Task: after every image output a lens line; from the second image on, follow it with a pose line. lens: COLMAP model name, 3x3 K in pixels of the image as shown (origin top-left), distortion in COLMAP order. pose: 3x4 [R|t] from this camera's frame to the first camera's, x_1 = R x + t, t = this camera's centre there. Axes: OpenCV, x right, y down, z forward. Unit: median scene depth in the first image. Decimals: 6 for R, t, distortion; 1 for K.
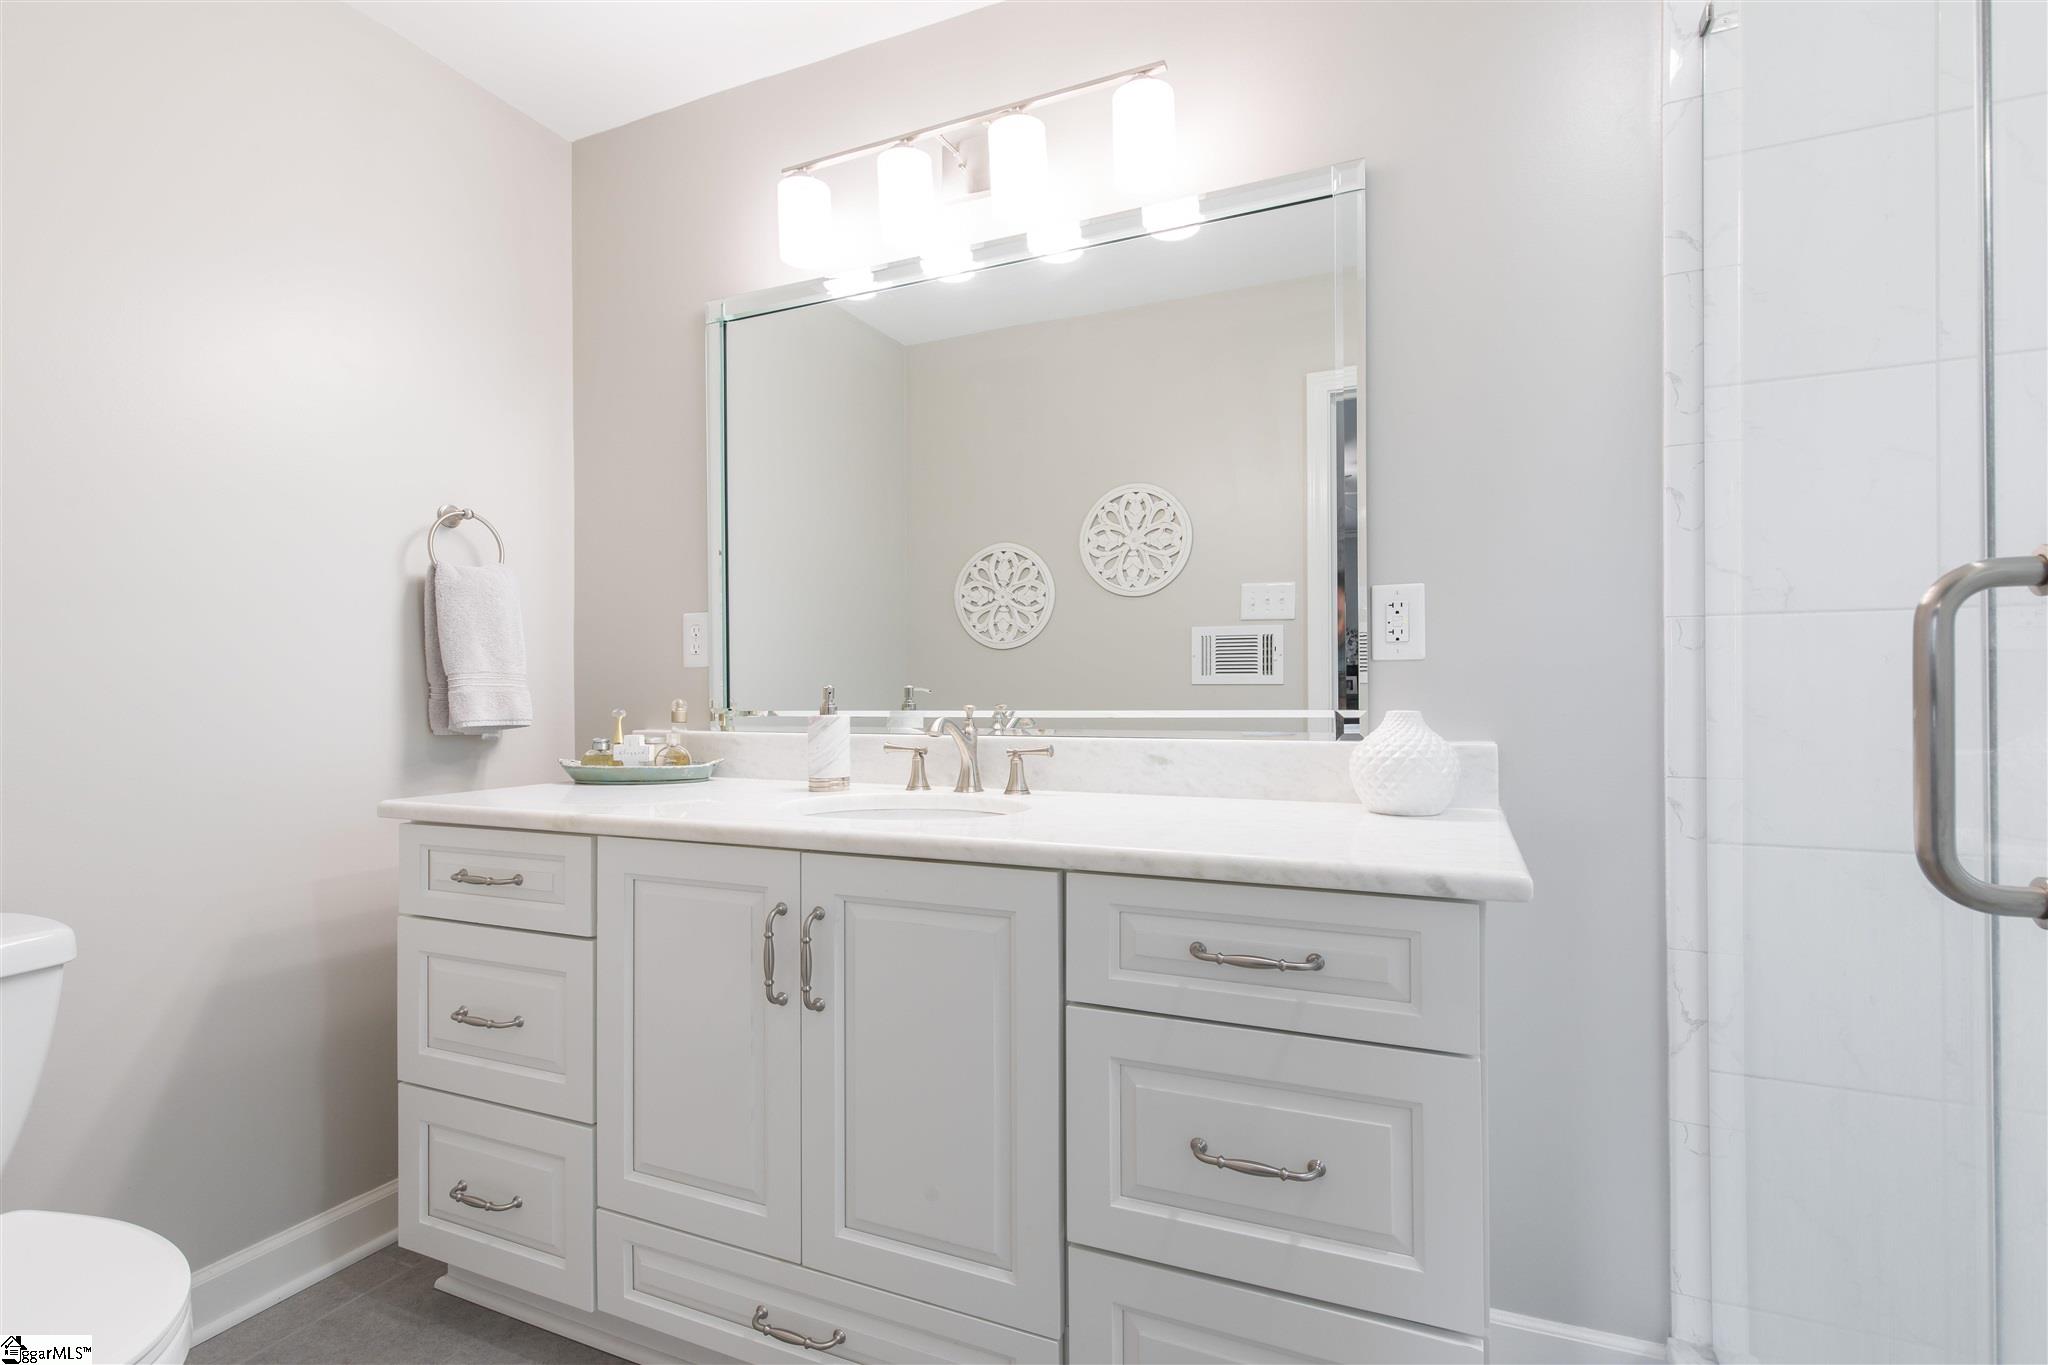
lens RADIAL K [[928.3, 0, 1036.7], [0, 928.3, 678.5], [0, 0, 1]] dist [-0.003661, -0.000738]
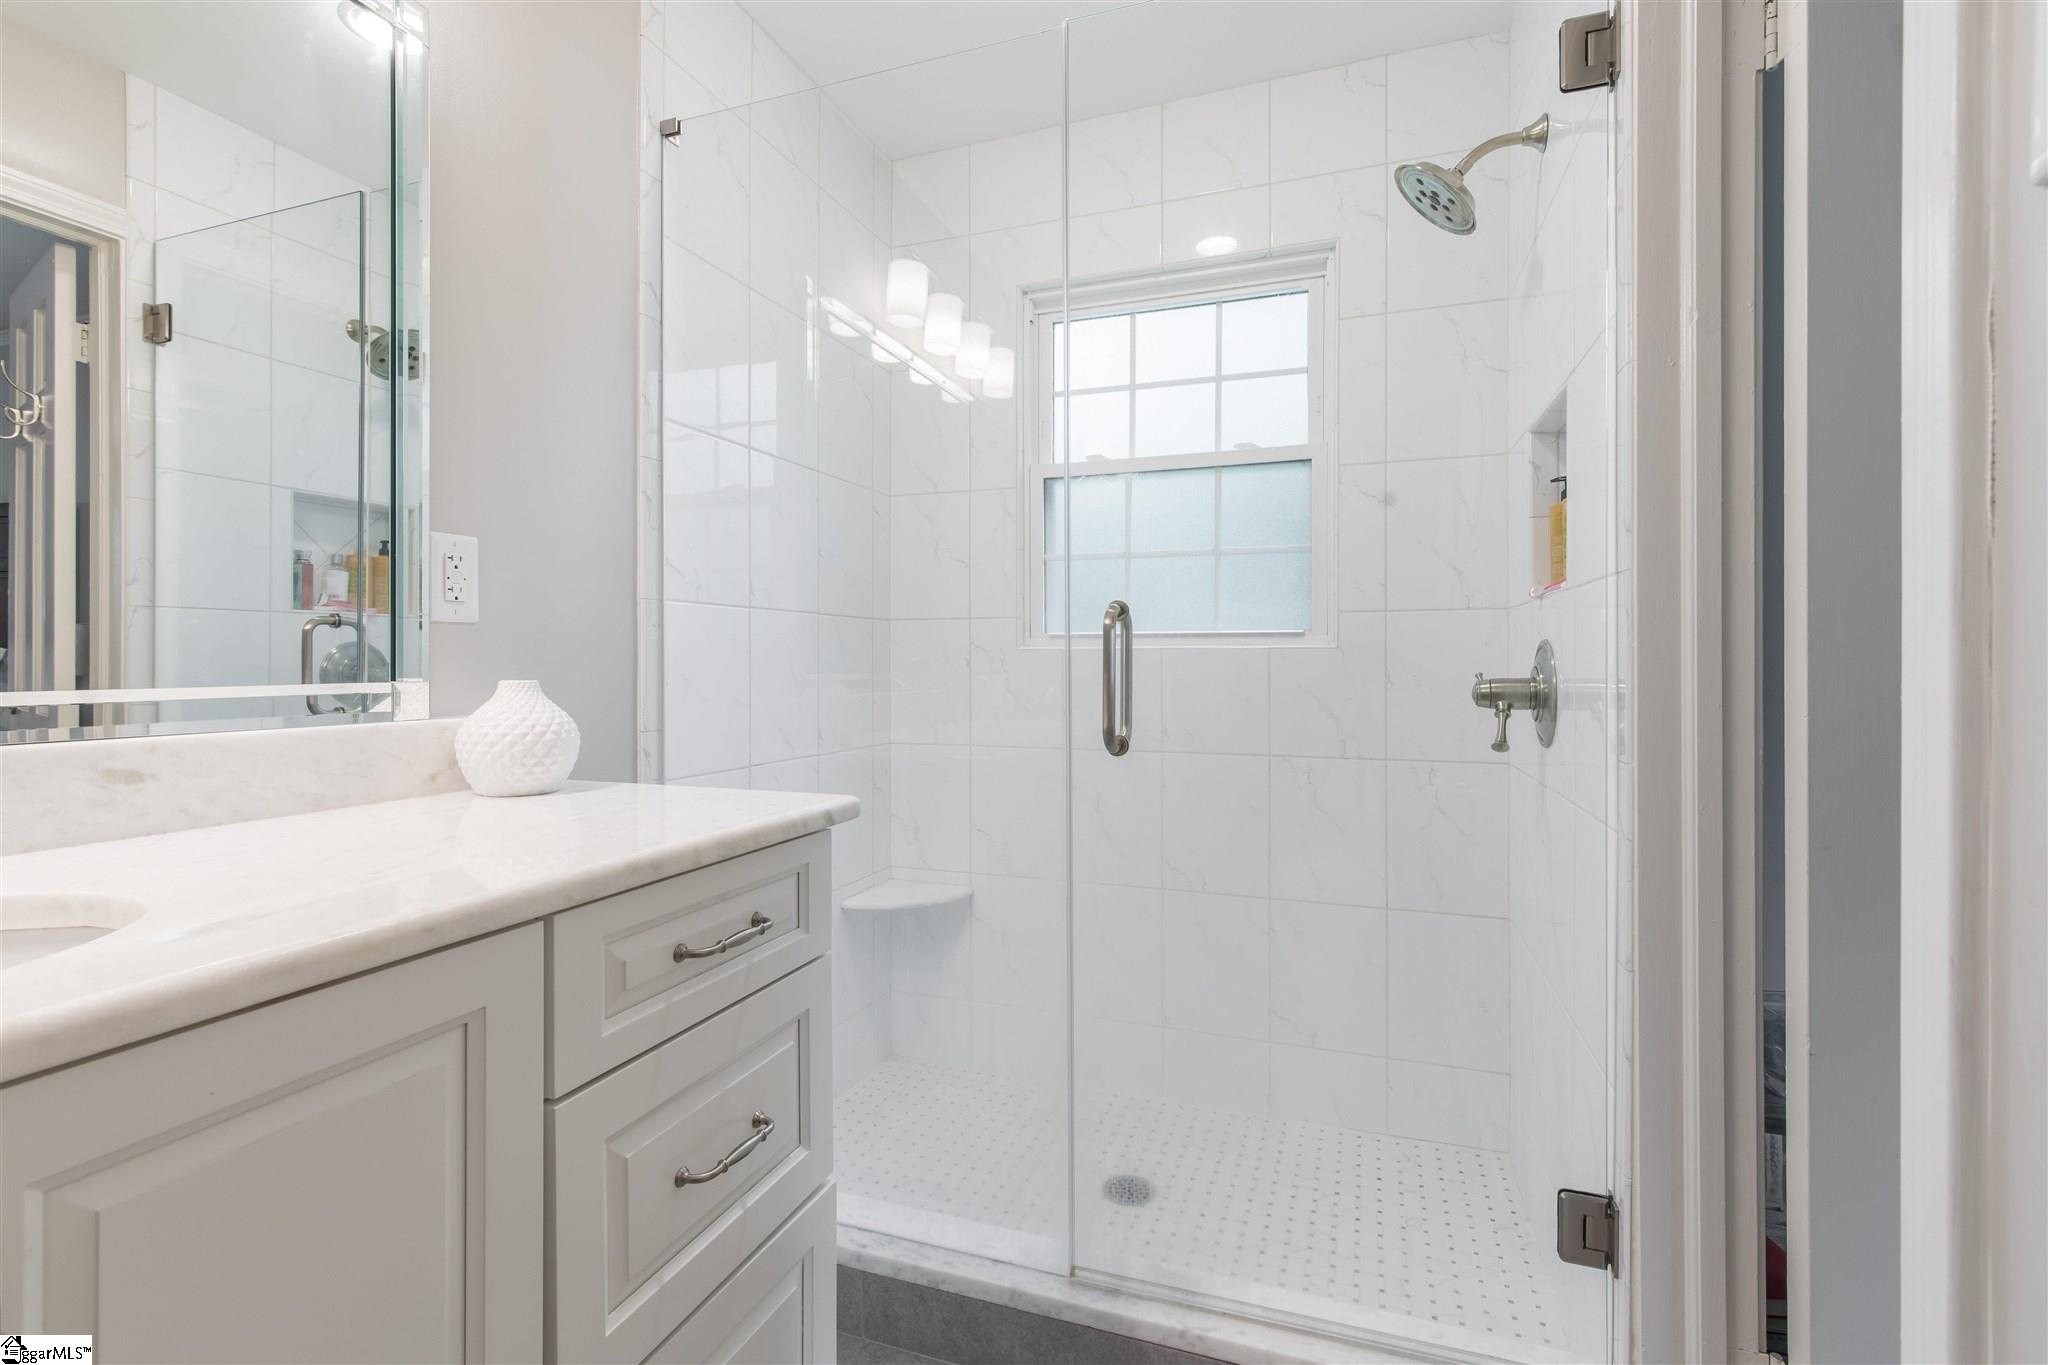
lens RADIAL K [[928.3, 0, 1031.7], [0, 928.3, 679.3], [0, 0, 1]] dist [-0.003661, -0.000738]
pose [[-0.064297, -0.010057, 0.997880, -0.532008], [-0.009202, 0.999913, 0.009485, 0.020495], [-0.997888, -0.008573, -0.064384, 0.553232]]
